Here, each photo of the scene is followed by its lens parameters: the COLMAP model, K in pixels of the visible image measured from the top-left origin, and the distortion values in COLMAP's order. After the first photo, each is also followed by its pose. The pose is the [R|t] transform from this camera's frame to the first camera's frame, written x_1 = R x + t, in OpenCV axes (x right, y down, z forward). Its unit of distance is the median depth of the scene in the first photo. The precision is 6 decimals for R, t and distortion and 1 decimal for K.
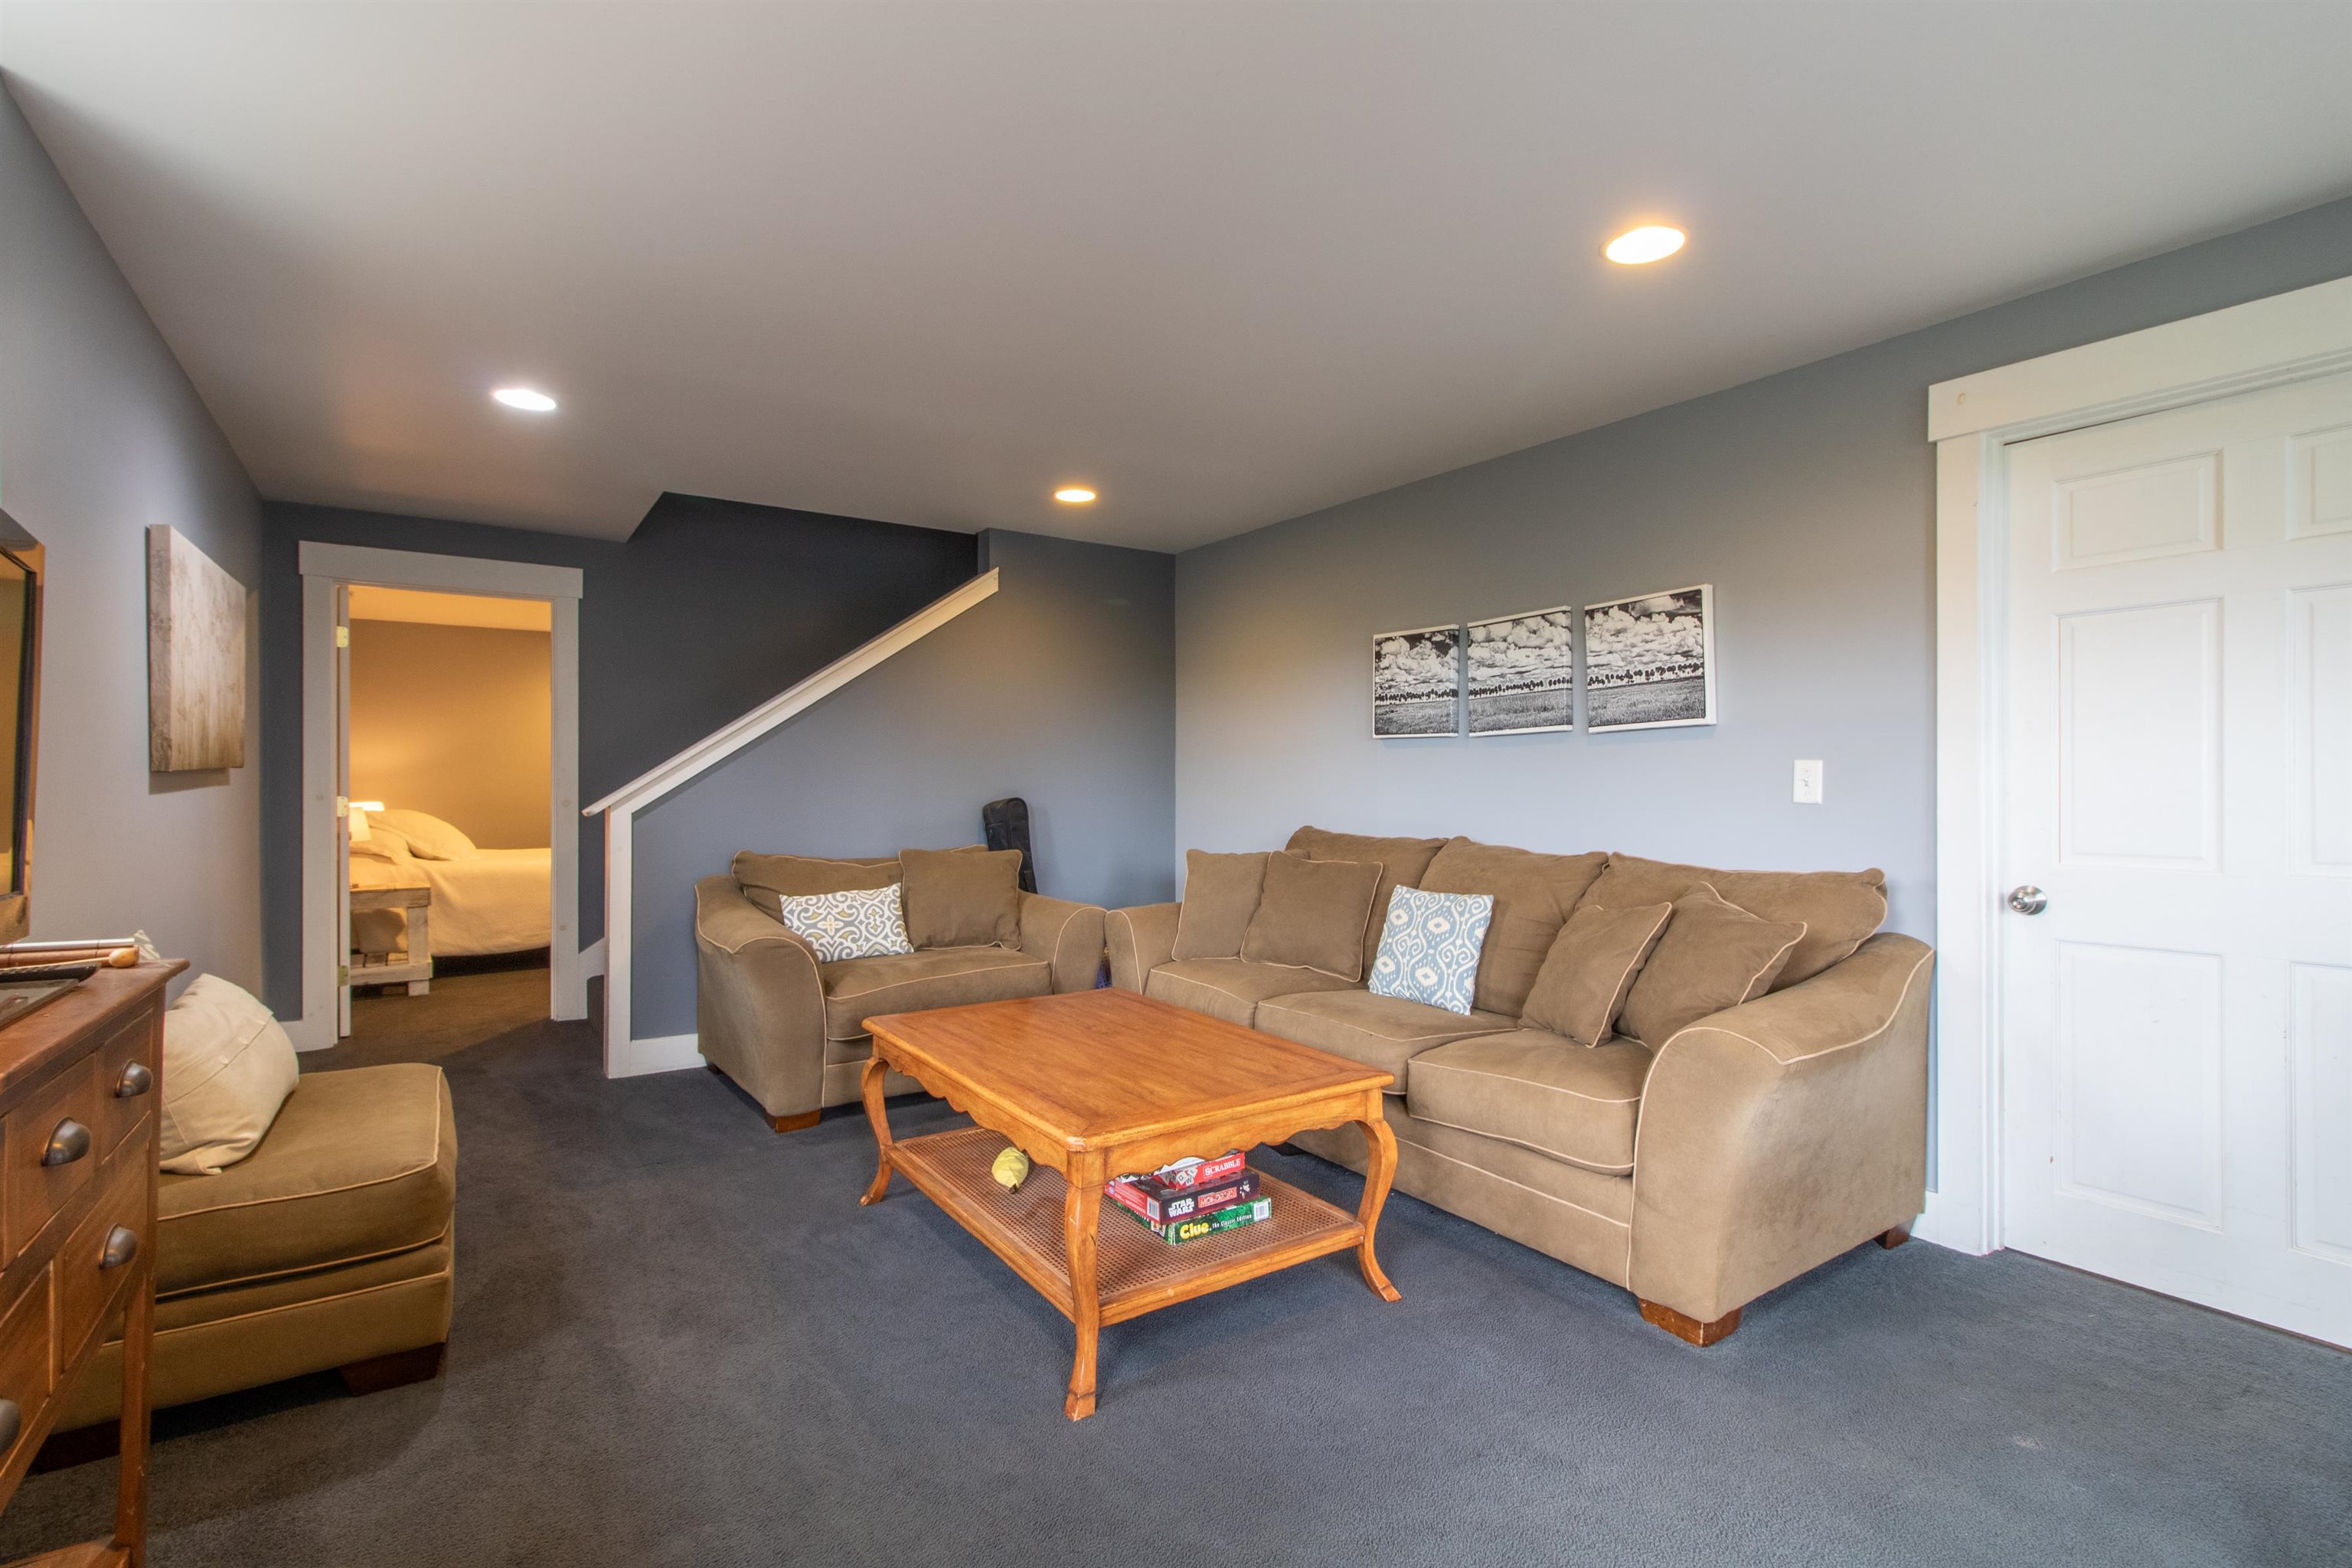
lens RADIAL K [[1070.1, 0, 1176.0], [0, 1070.1, 784.0], [0, 0, 1]] dist [0.000257, 0.000066]
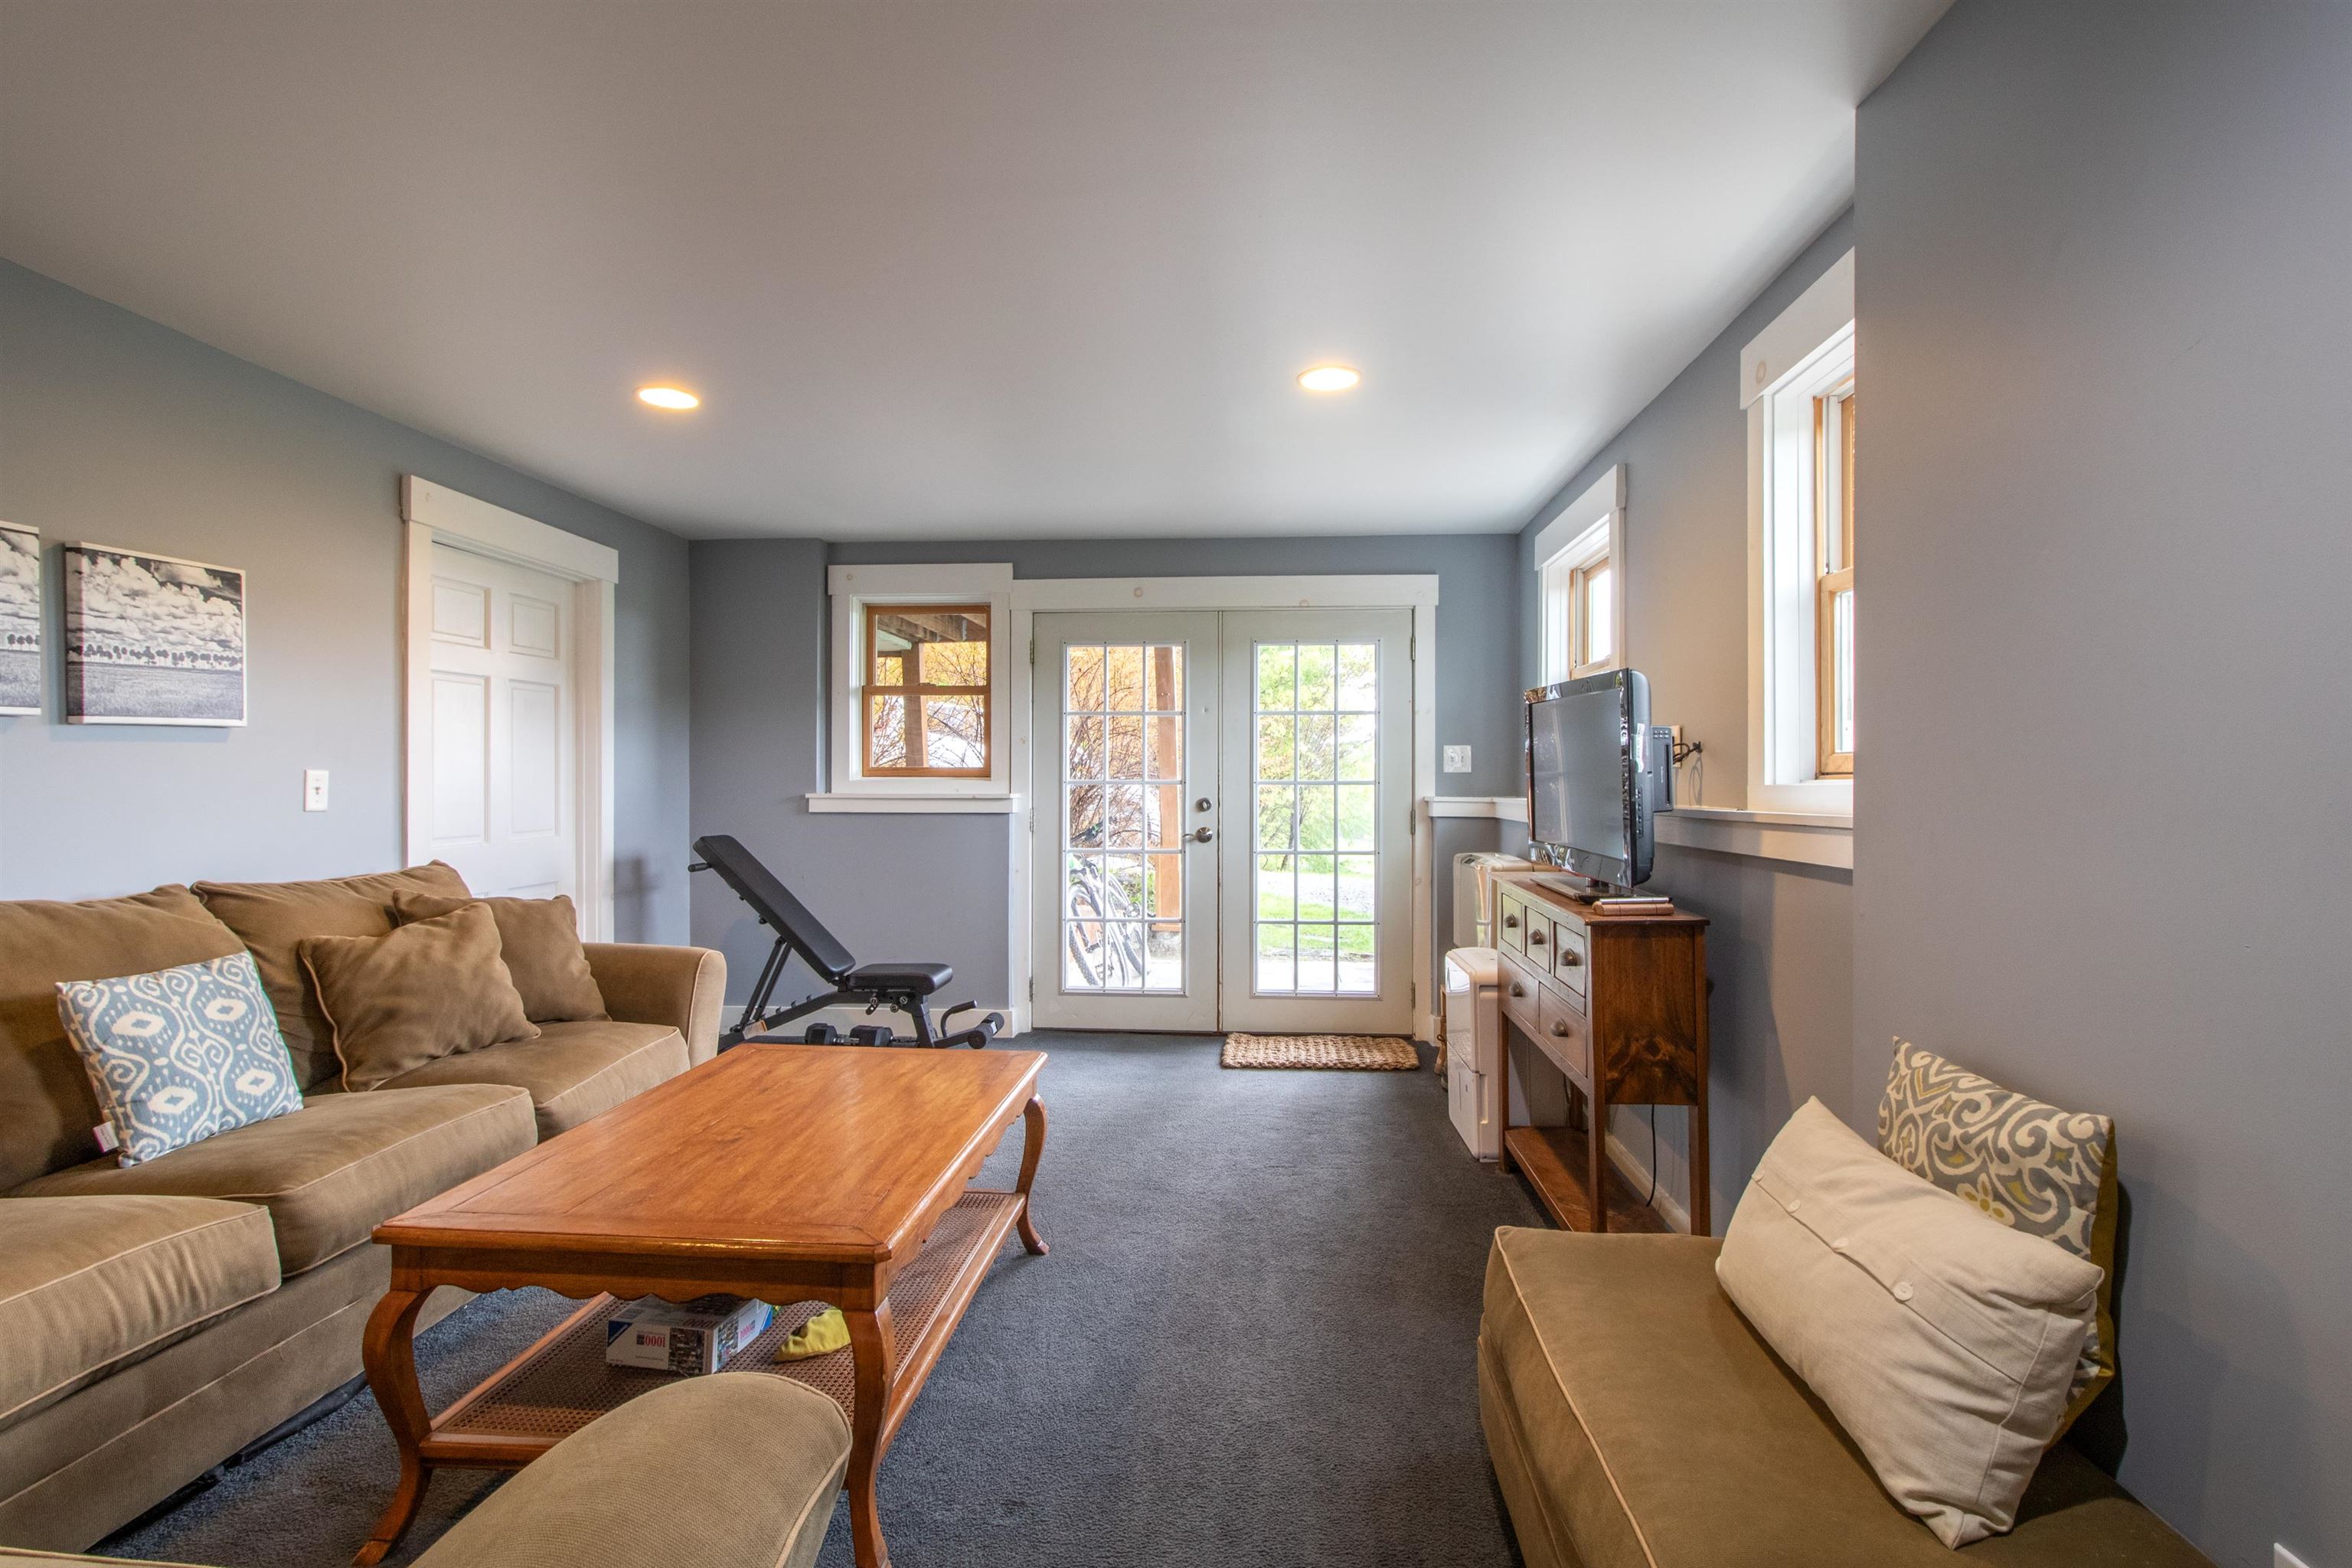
lens RADIAL K [[1070.1, 0, 1176.0], [0, 1070.1, 784.0], [0, 0, 1]] dist [0.000257, 0.000066]
pose [[-0.775065, -0.005211, 0.631860, -0.646368], [-0.001762, 0.999980, 0.006085, -0.014574], [-0.631879, 0.003603, -0.775059, 1.153619]]
